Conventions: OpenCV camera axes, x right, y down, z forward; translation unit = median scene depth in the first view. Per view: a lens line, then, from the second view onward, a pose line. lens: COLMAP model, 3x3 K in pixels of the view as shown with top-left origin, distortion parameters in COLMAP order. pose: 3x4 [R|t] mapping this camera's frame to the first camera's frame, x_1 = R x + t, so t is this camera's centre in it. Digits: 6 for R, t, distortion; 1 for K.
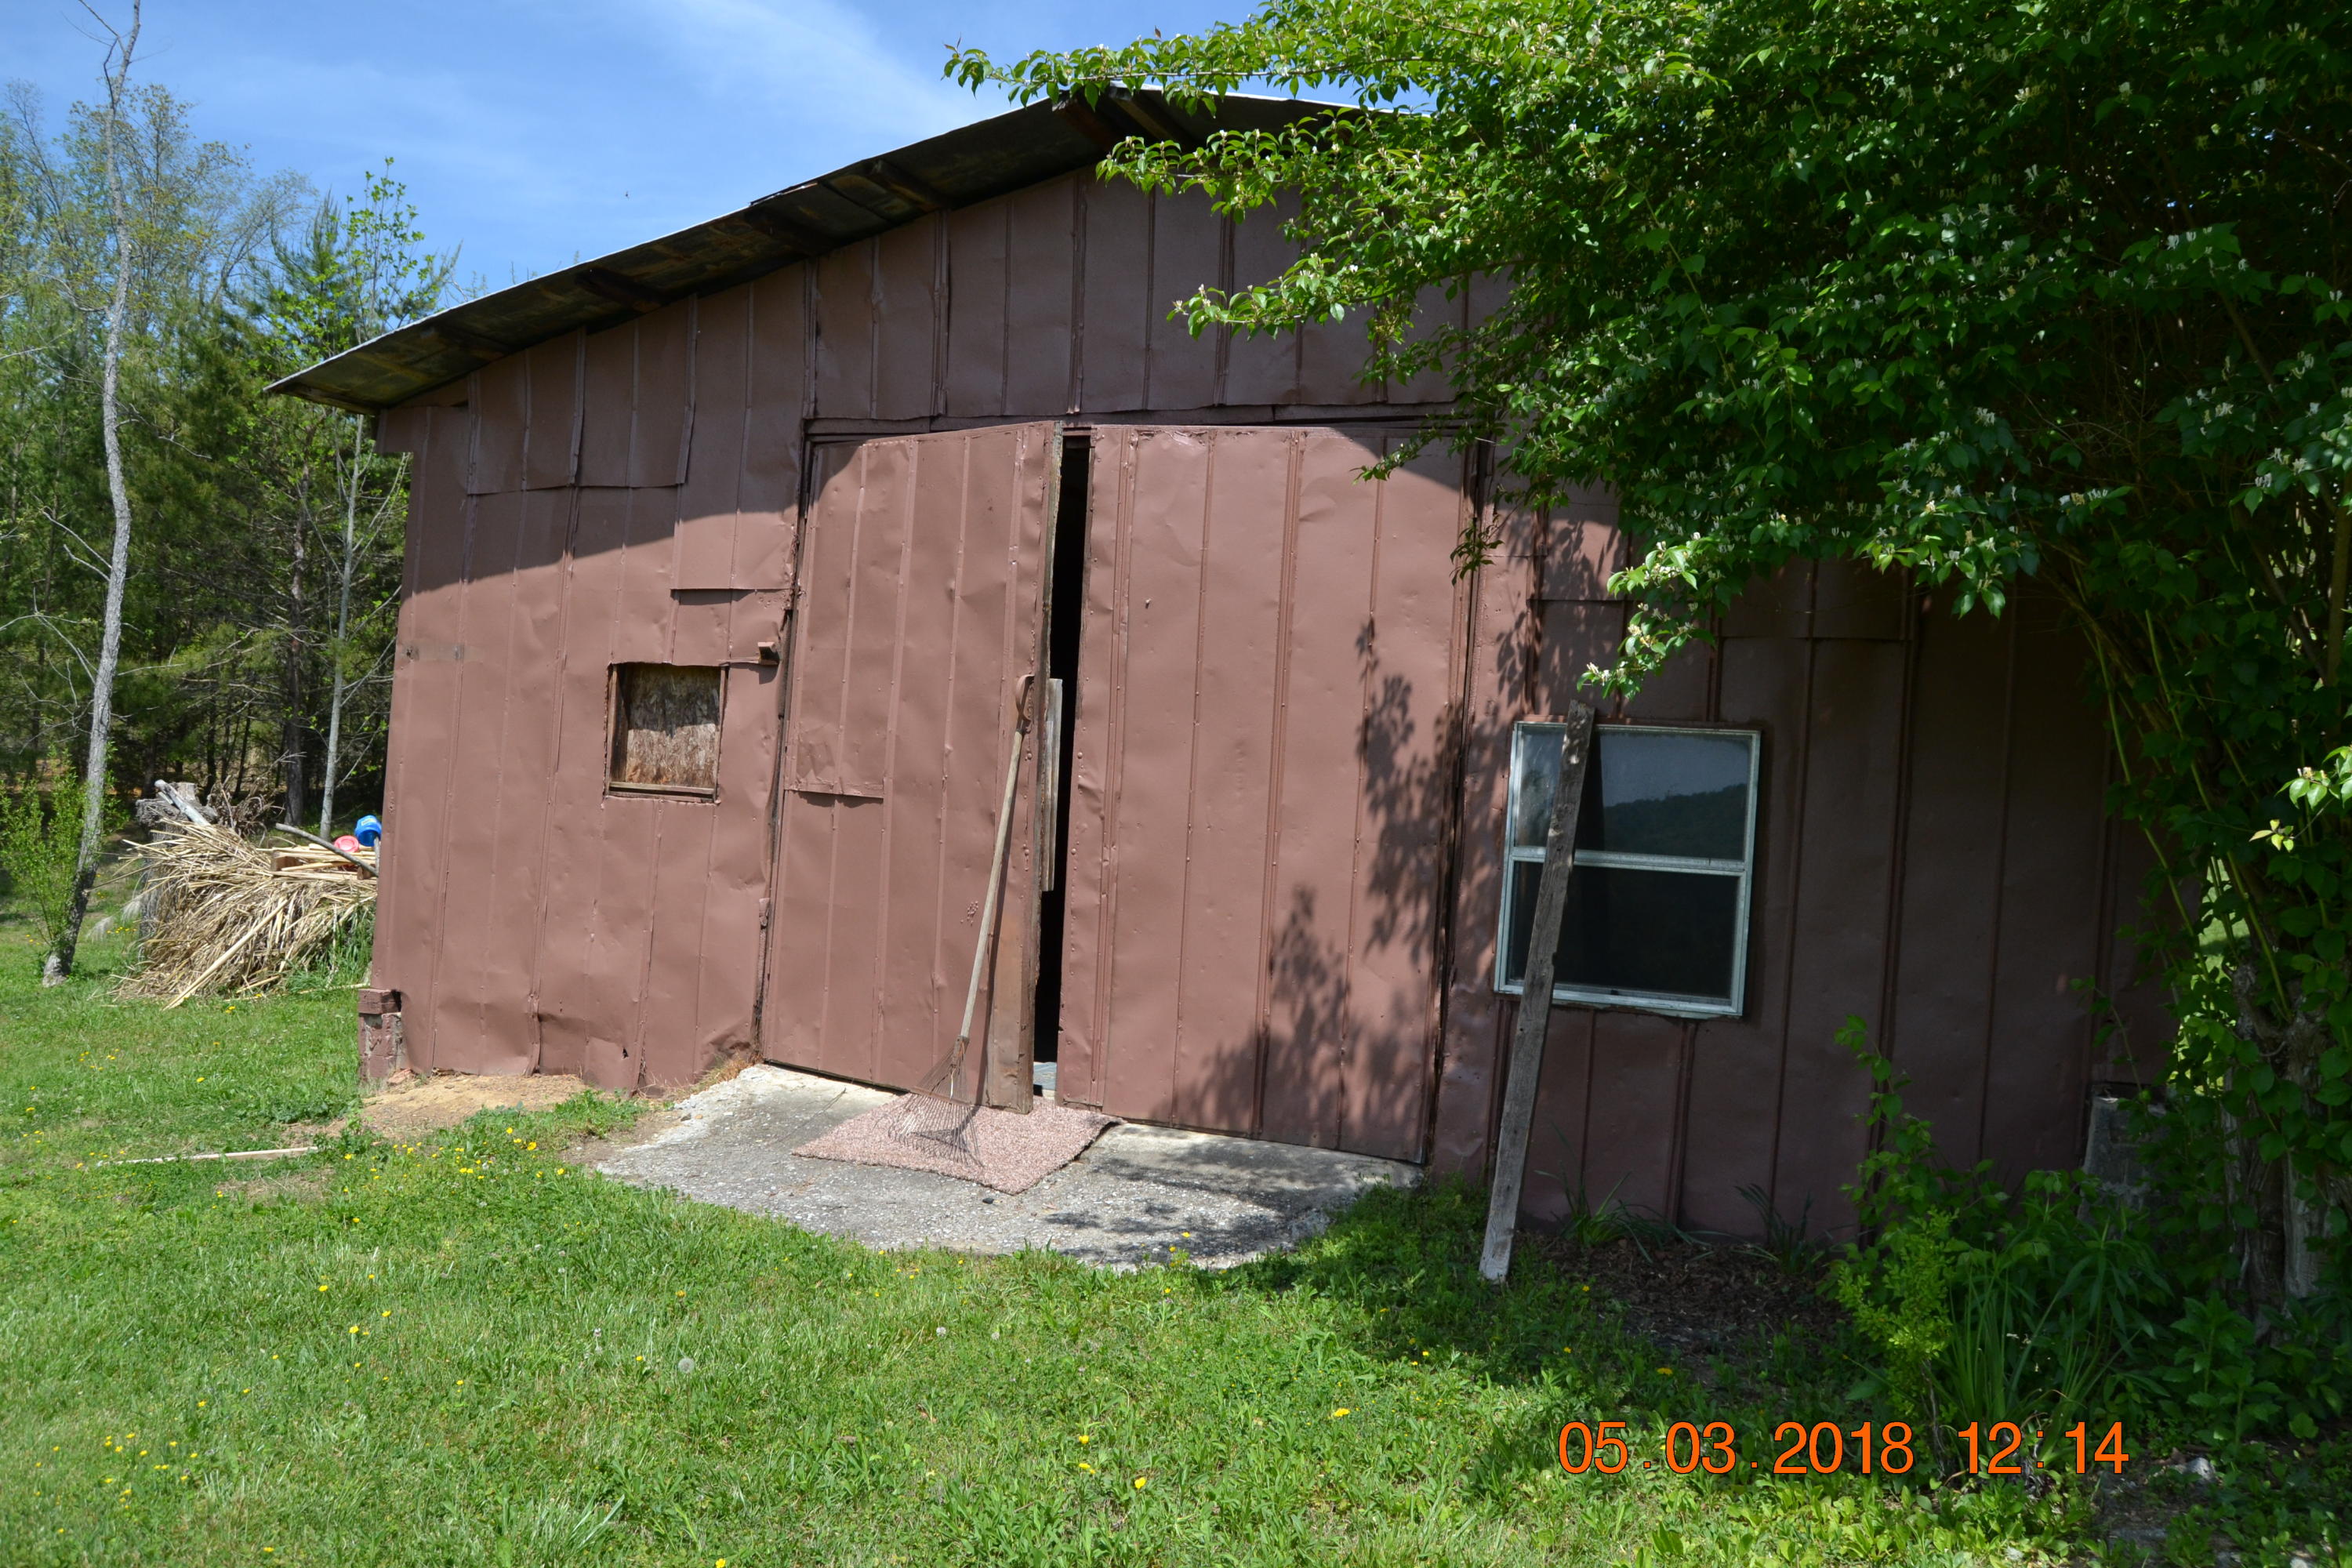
lens RADIAL K [[1870.1, 0, 1178.9], [0, 1870.1, 786.3], [0, 0, 1]] dist [-0.098176, 0.047167]
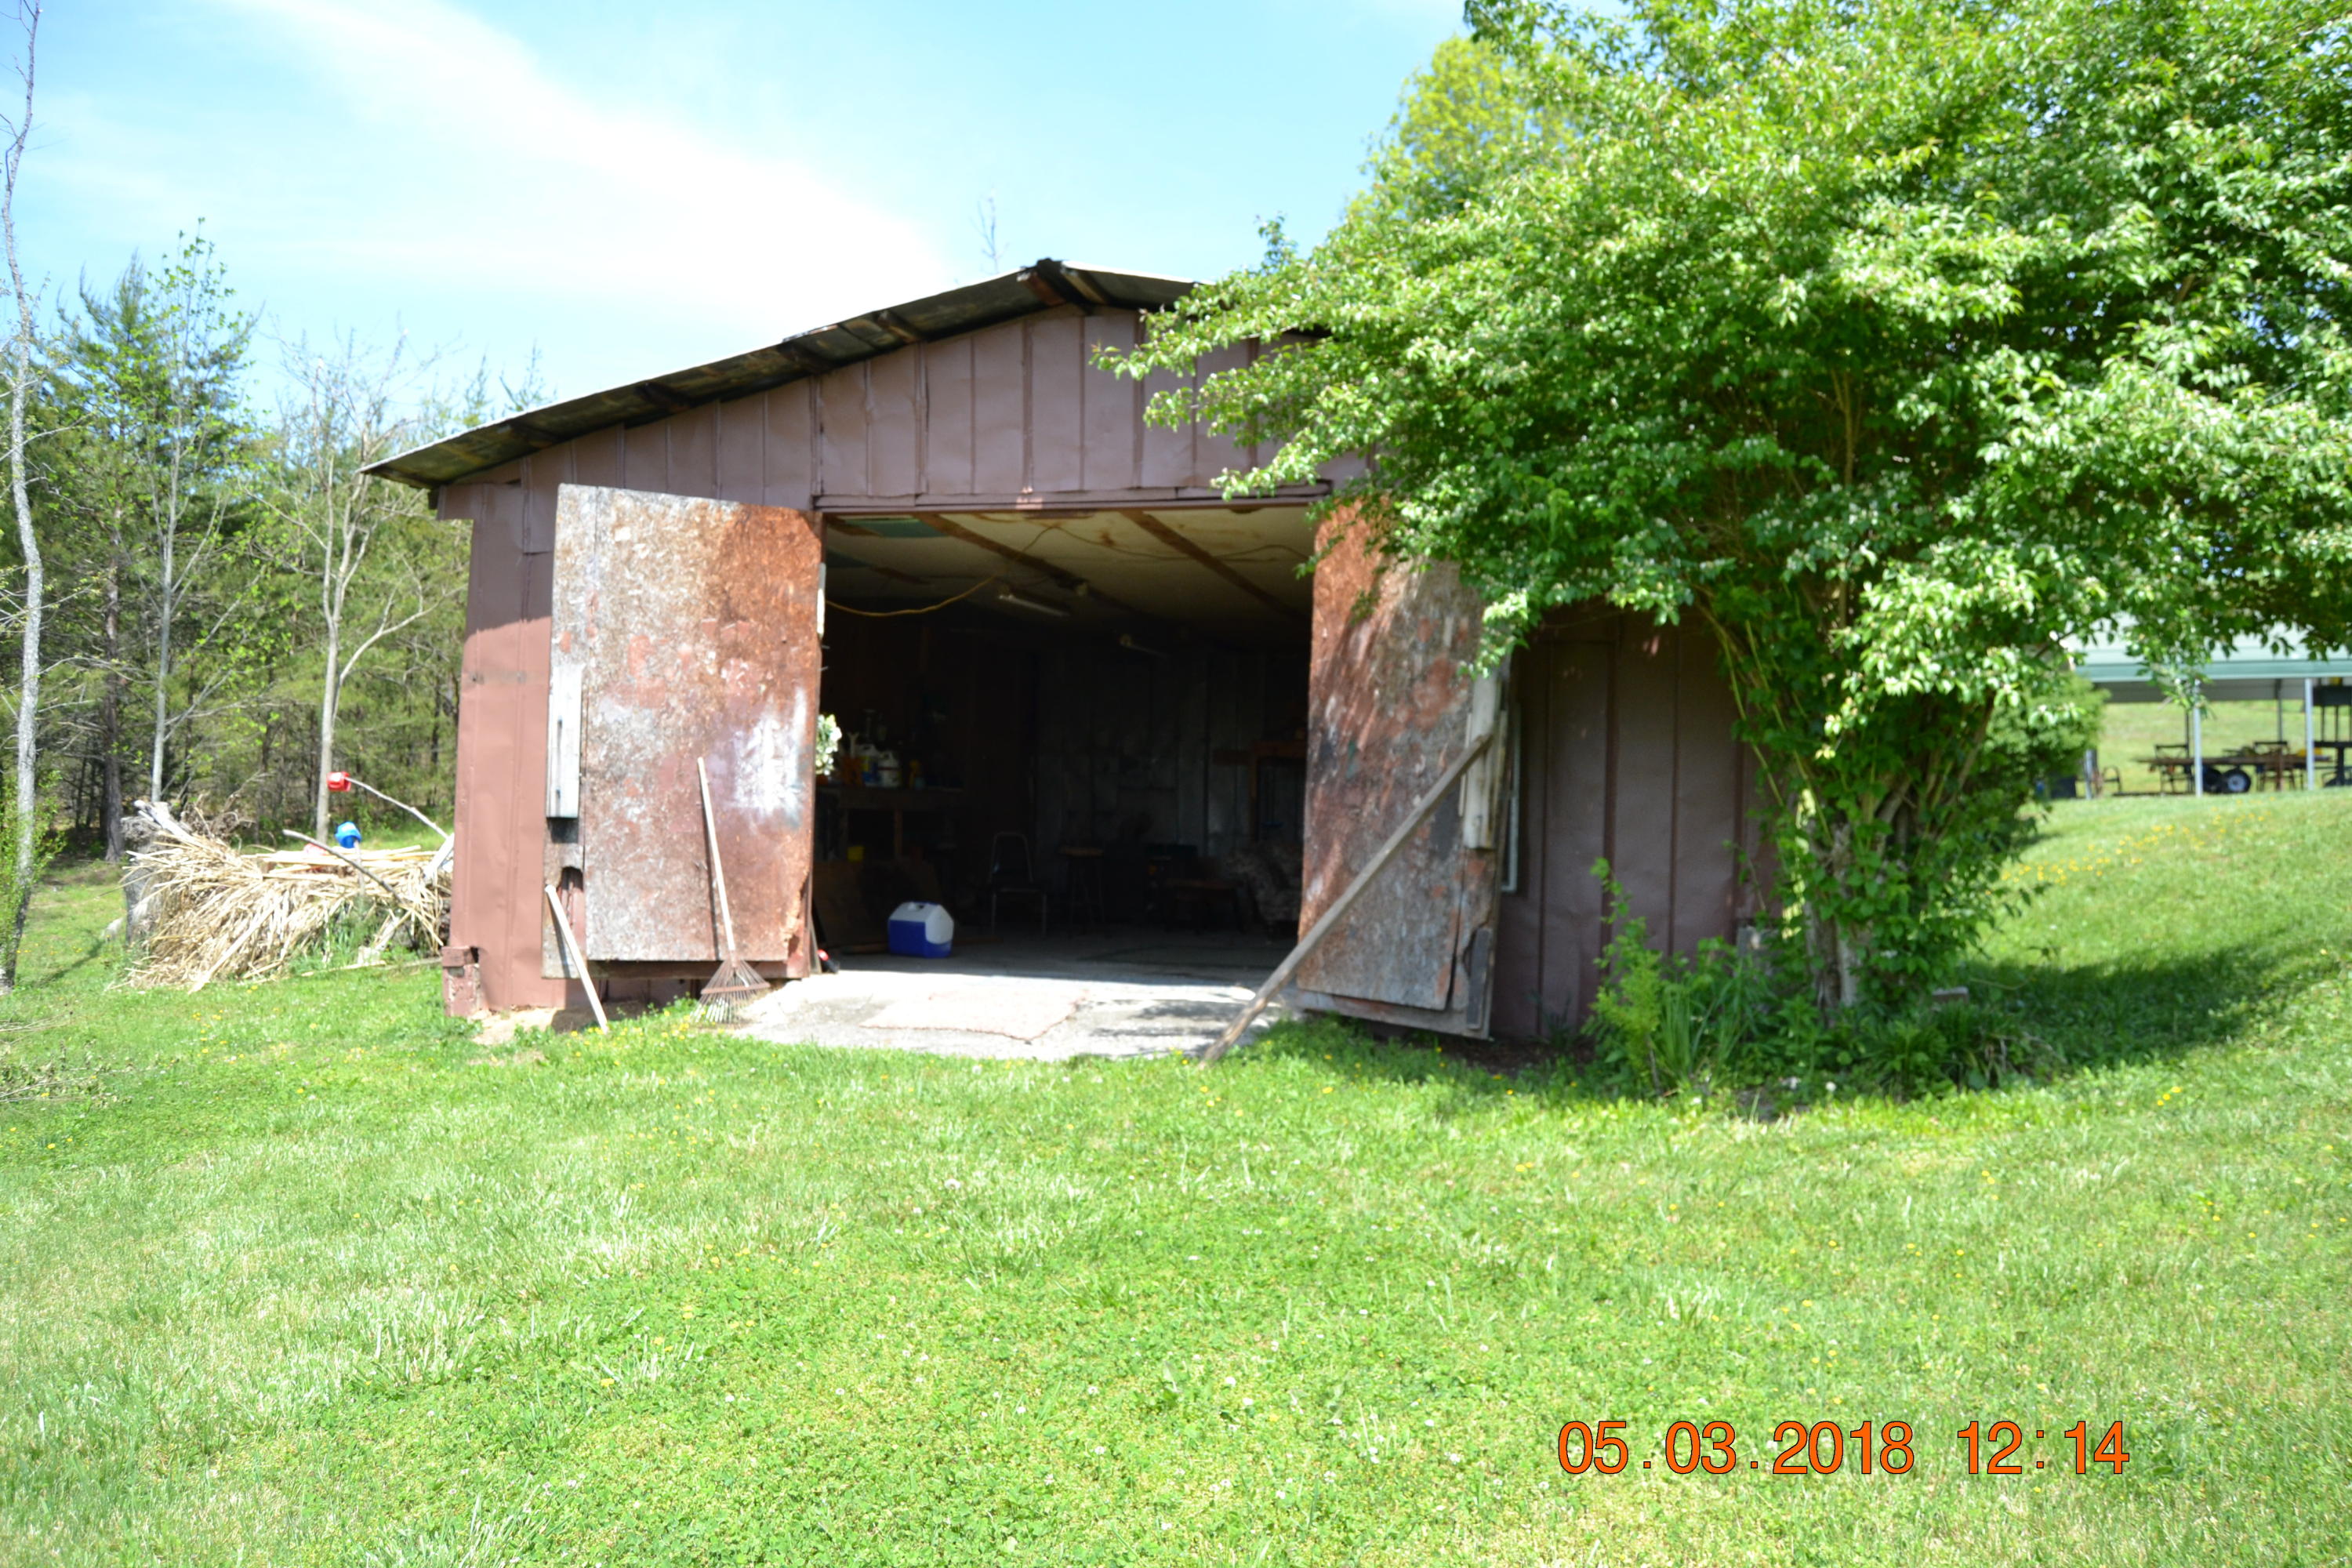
lens RADIAL K [[1870.1, 0, 1181.5], [0, 1870.1, 788.6], [0, 0, 1]] dist [-0.098176, 0.047167]
pose [[0.986337, -0.034208, 0.161148, -0.110734], [0.035402, 0.999363, -0.004545, 0.019126], [-0.160889, 0.010188, 0.986920, -0.244413]]
